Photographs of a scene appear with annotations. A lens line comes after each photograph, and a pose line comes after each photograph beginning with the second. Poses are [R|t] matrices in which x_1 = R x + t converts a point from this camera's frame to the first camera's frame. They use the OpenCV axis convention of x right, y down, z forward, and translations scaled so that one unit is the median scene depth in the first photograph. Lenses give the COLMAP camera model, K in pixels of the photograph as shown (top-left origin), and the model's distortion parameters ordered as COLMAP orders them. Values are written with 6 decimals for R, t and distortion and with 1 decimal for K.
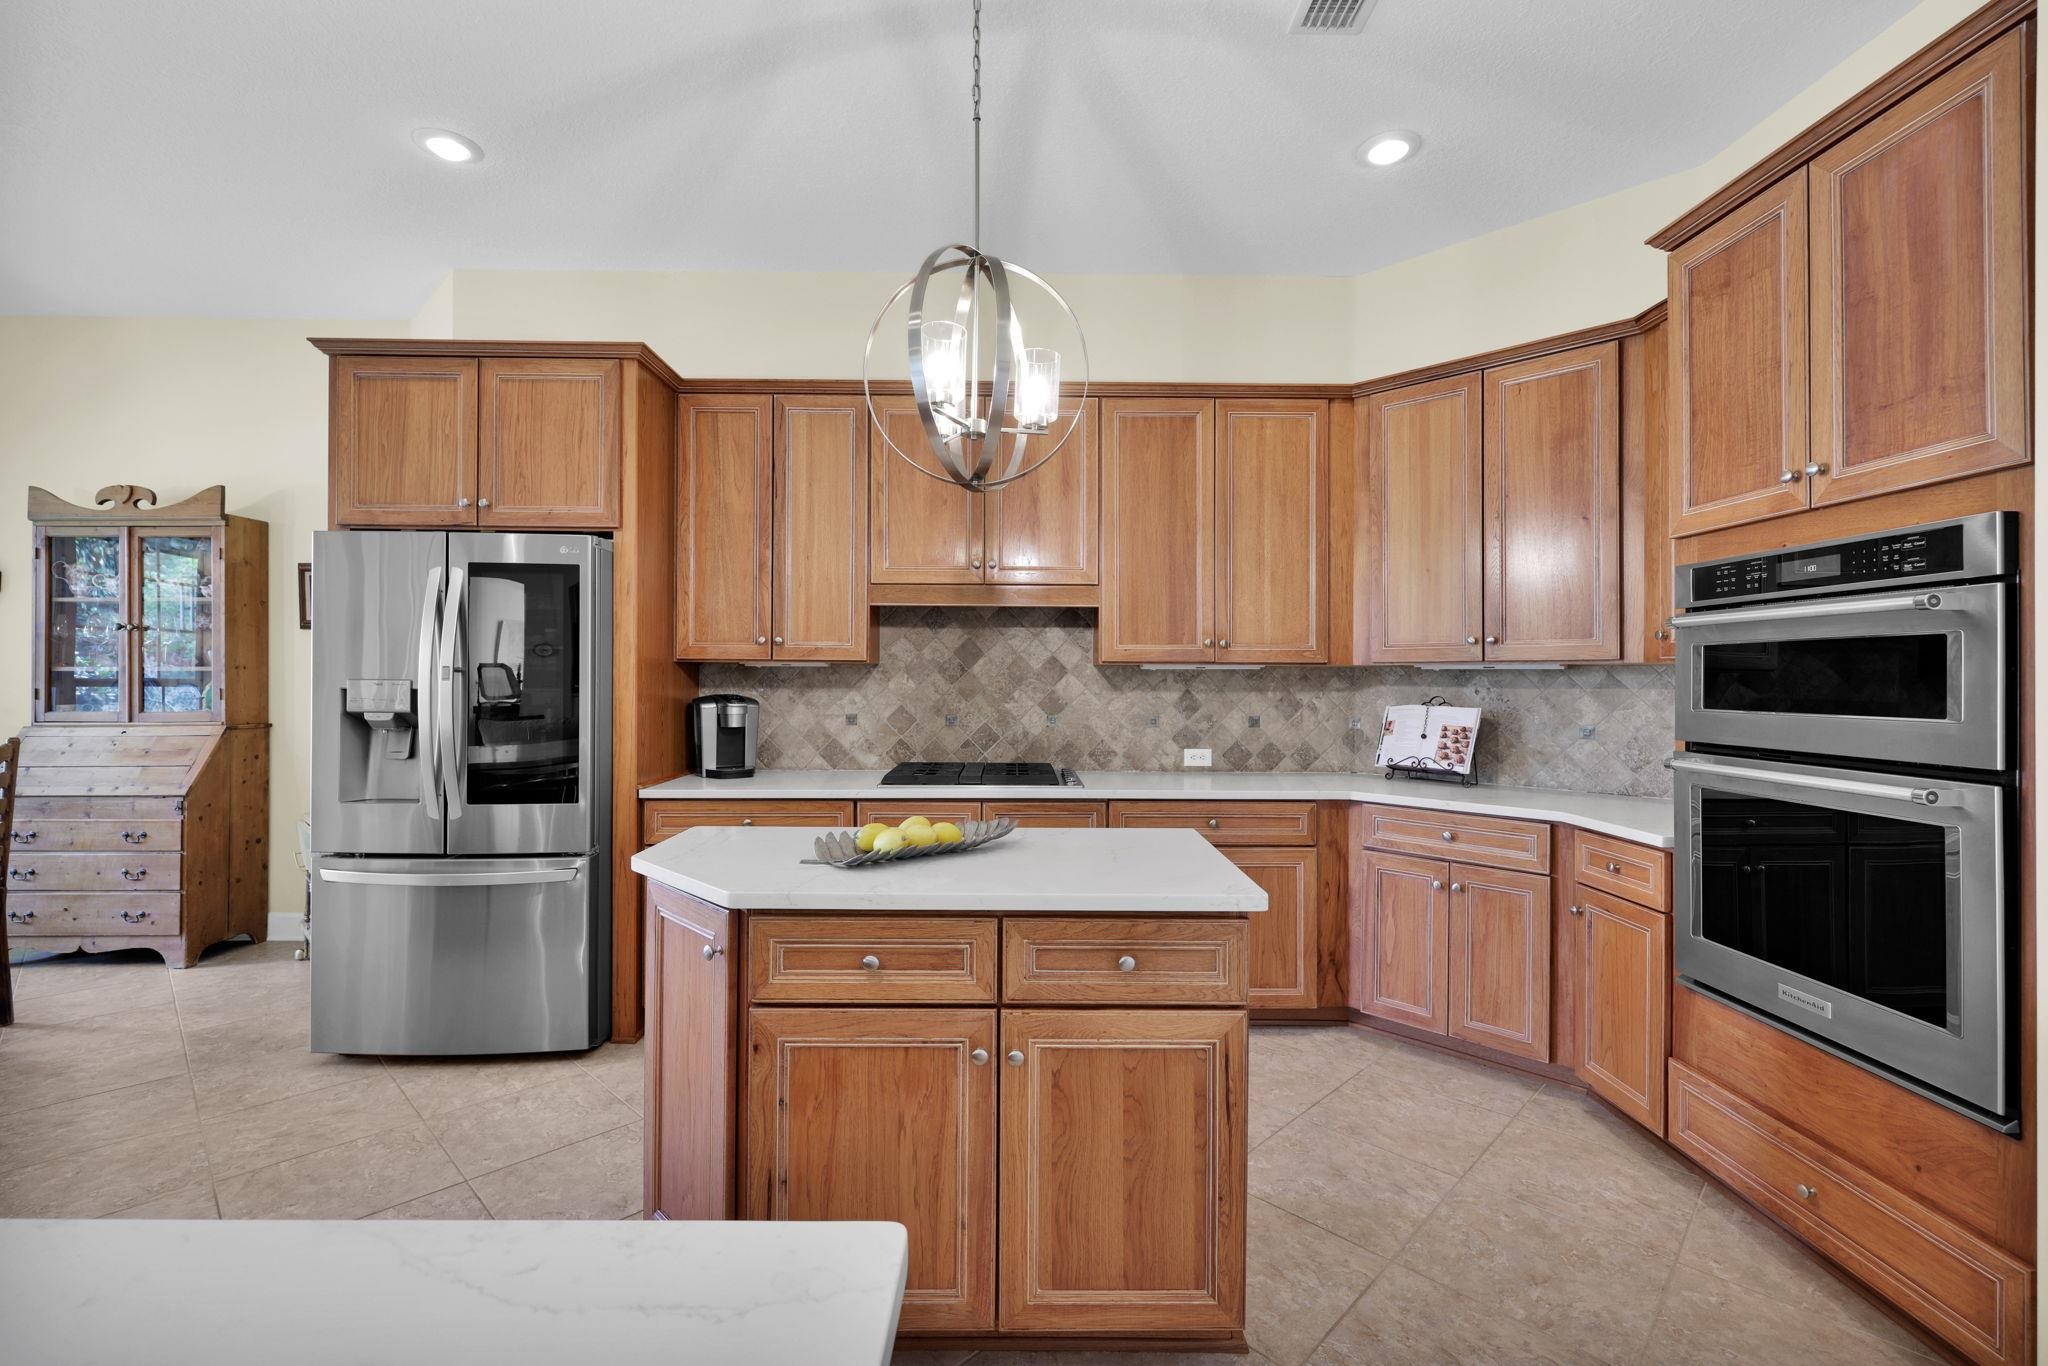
lens RADIAL K [[903.2, 0, 1021.5], [0, 903.2, 668.3], [0, 0, 1]] dist [-0.000220, 0.000160]
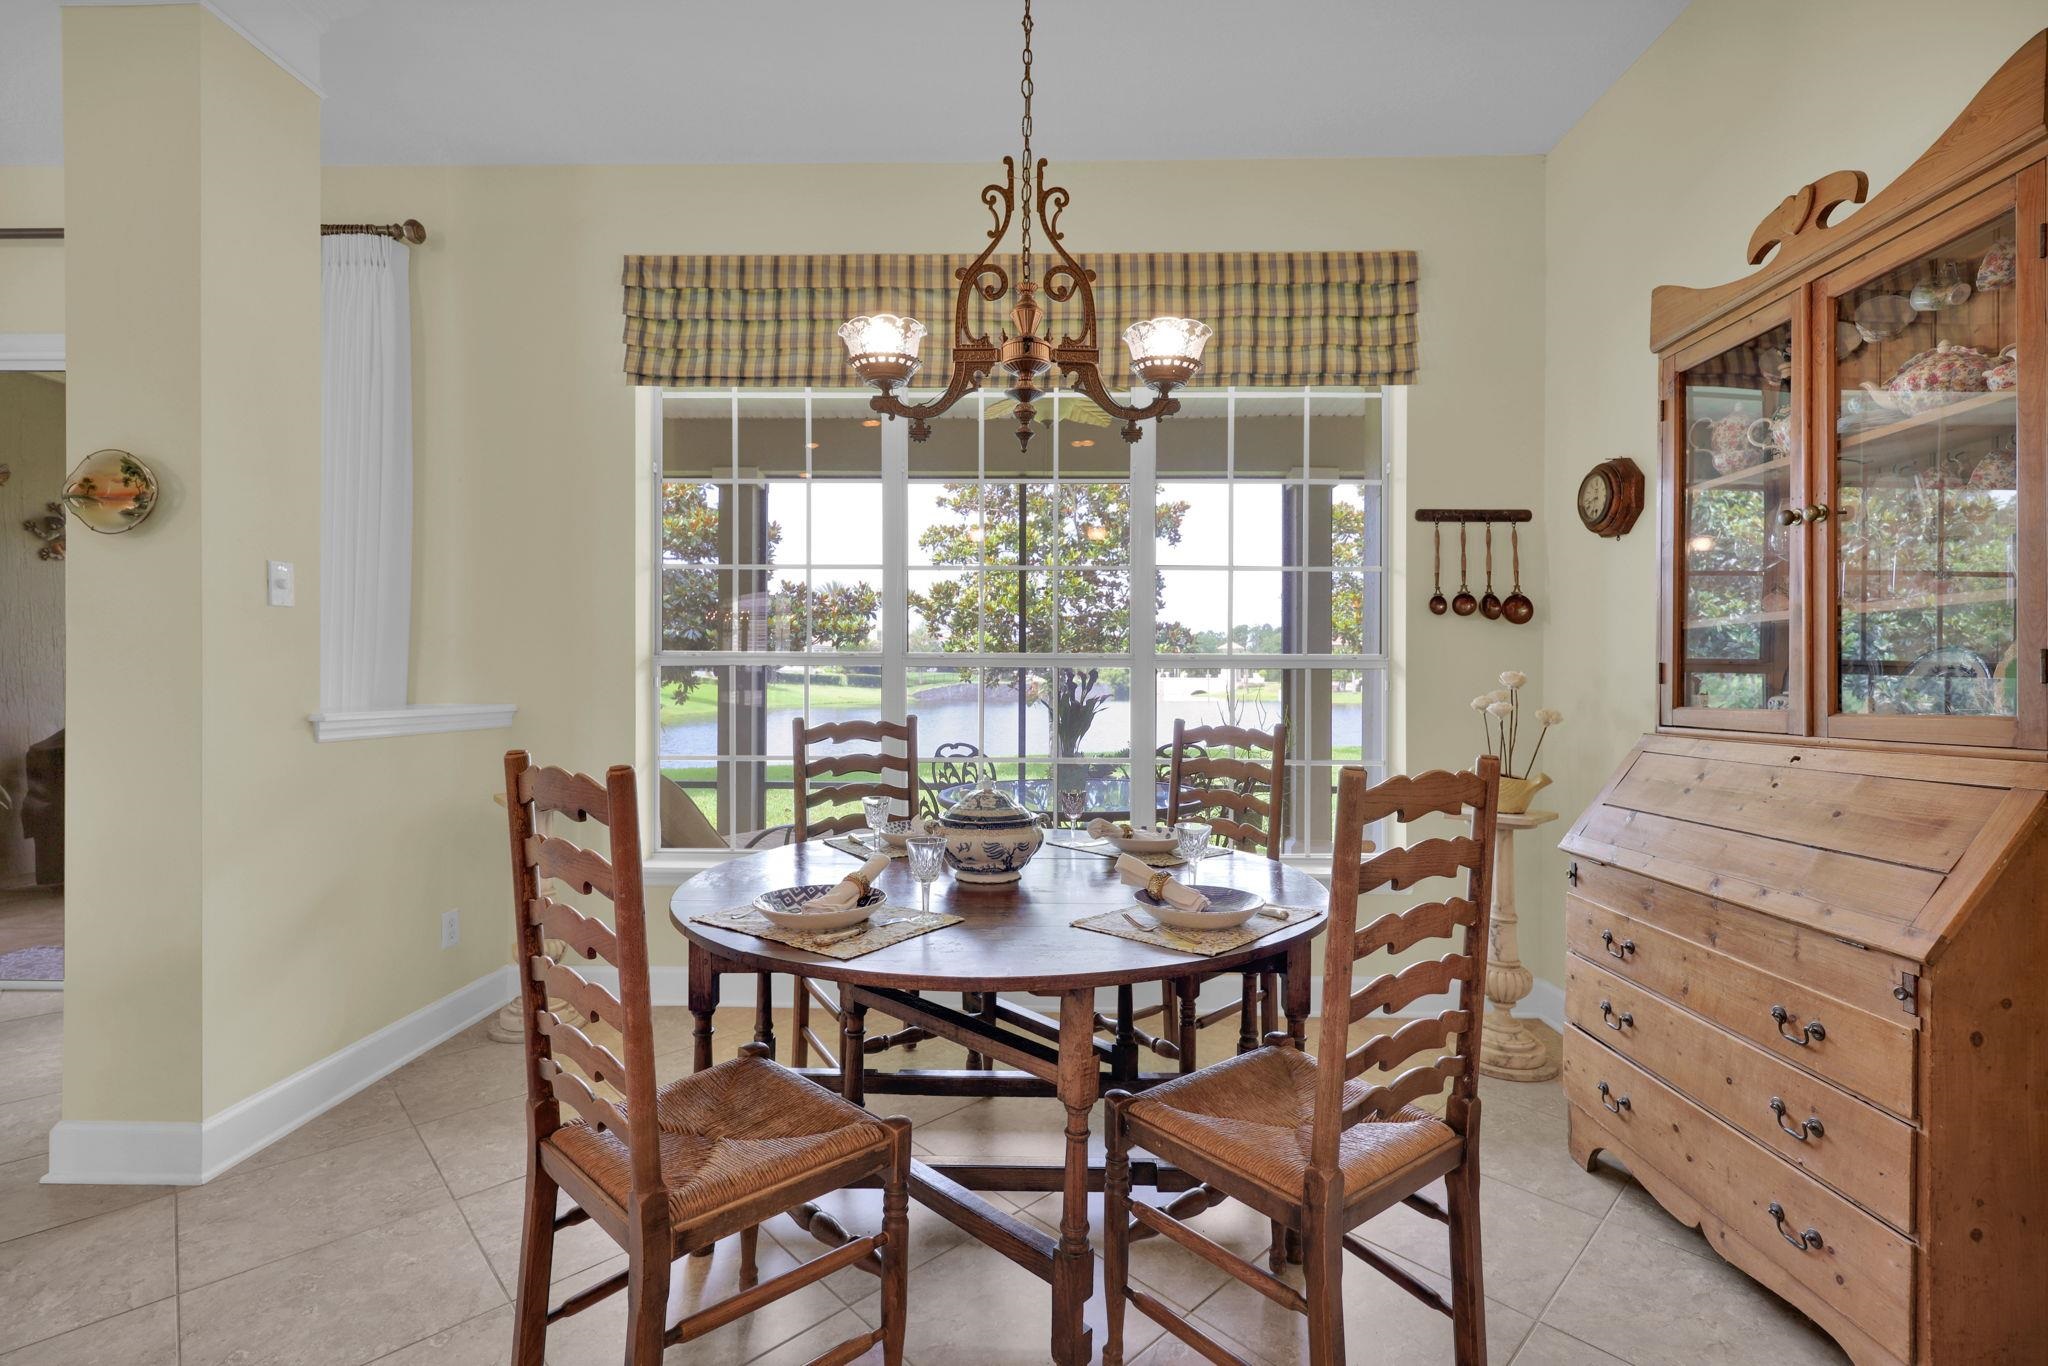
lens RADIAL K [[889.3, 0, 1024.0], [0, 889.3, 683.0], [0, 0, 1]] dist [-0.003222, 0.000331]
pose [[-0.032953, -0.001365, -0.999456, -0.648118], [0.001547, 0.999998, -0.001417, 0.040318], [0.999456, -0.001593, -0.032951, 0.749362]]
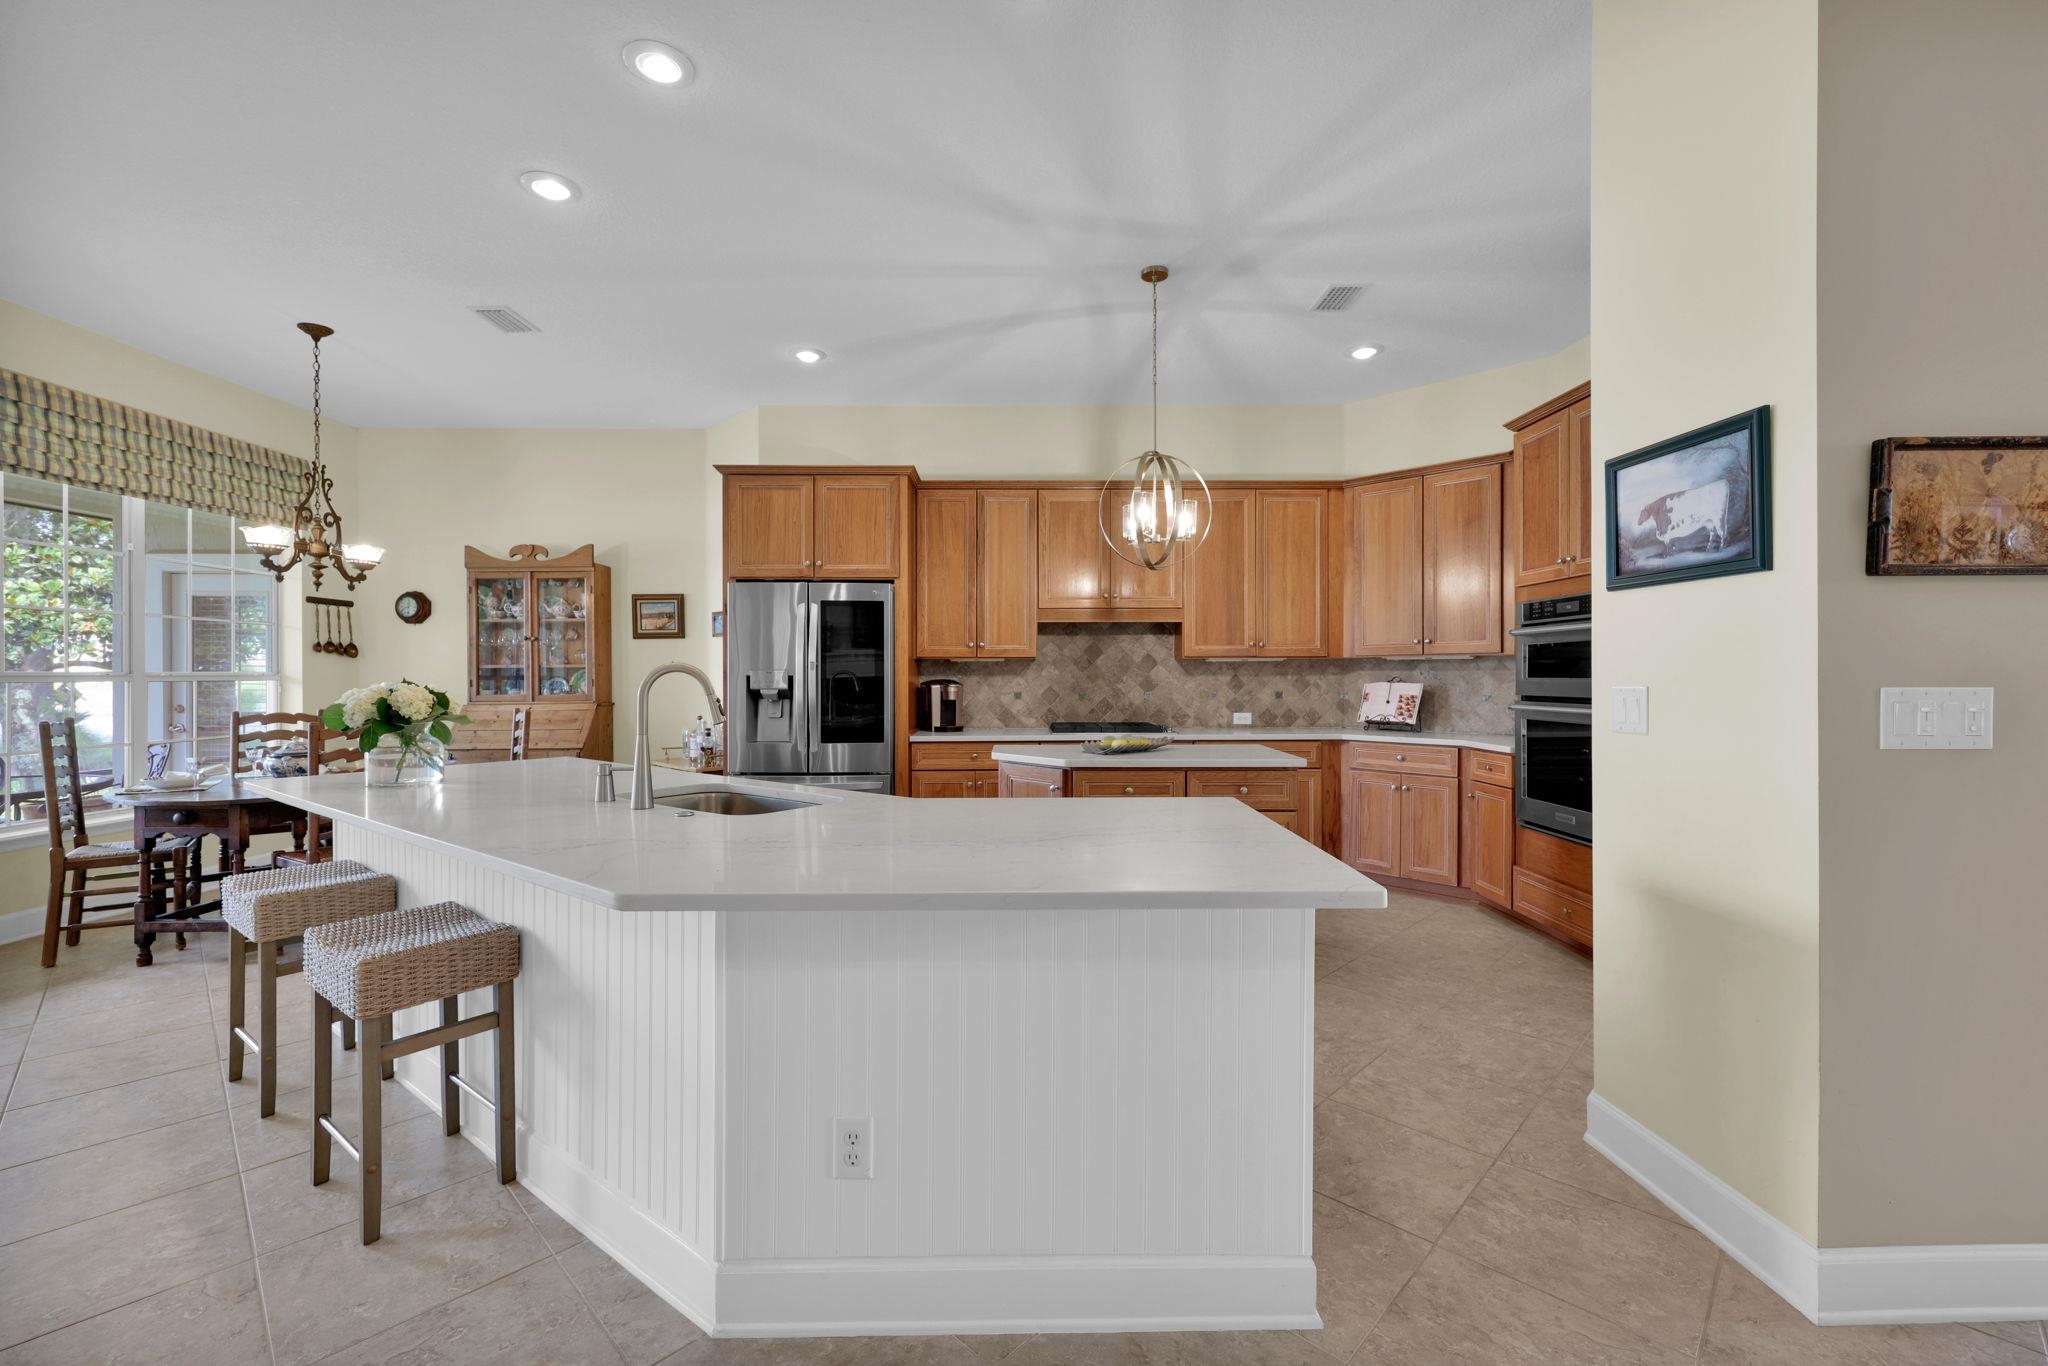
lens RADIAL K [[857.0, 0, 1023.7], [0, 857.0, 679.6], [0, 0, 1]] dist [0.000997, 0.000131]
pose [[0.999970, -0.007250, -0.002677, -0.190394], [0.007290, 0.999857, 0.015247, 0.008085], [0.002566, -0.015266, 0.999880, -0.507193]]
